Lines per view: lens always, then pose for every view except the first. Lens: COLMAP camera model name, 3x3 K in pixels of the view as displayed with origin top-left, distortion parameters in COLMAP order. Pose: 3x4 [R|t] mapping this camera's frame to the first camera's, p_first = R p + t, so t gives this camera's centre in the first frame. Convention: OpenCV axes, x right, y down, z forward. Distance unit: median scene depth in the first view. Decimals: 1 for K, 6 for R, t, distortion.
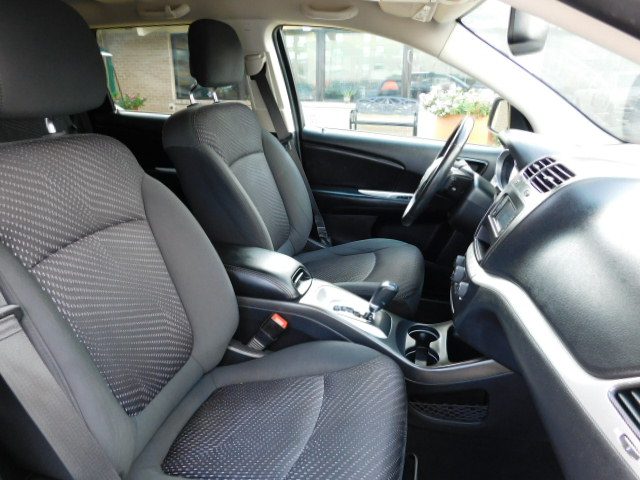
lens RADIAL K [[423.2, 0, 320.1], [0, 423.2, 242.8], [0, 0, 1]] dist [-0.061453, 0.045591]
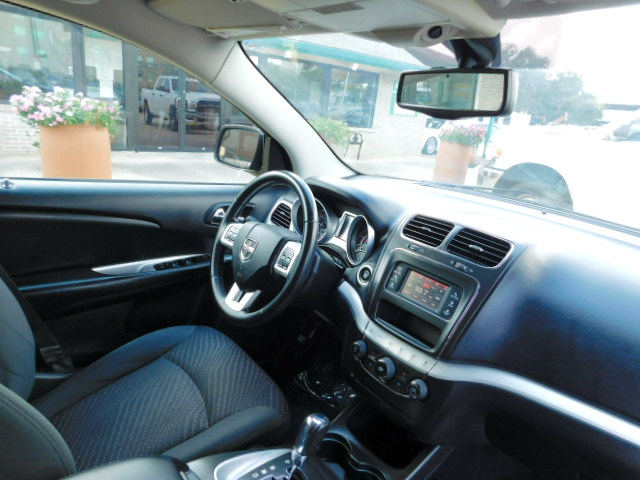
lens RADIAL K [[423.2, 0, 315.8], [0, 423.2, 241.7], [0, 0, 1]] dist [-0.061453, 0.045591]
pose [[0.517355, -0.214652, 0.828413, -0.141153], [0.195668, 0.972059, 0.129675, -0.101256], [-0.833101, 0.095005, 0.544900, 0.201262]]
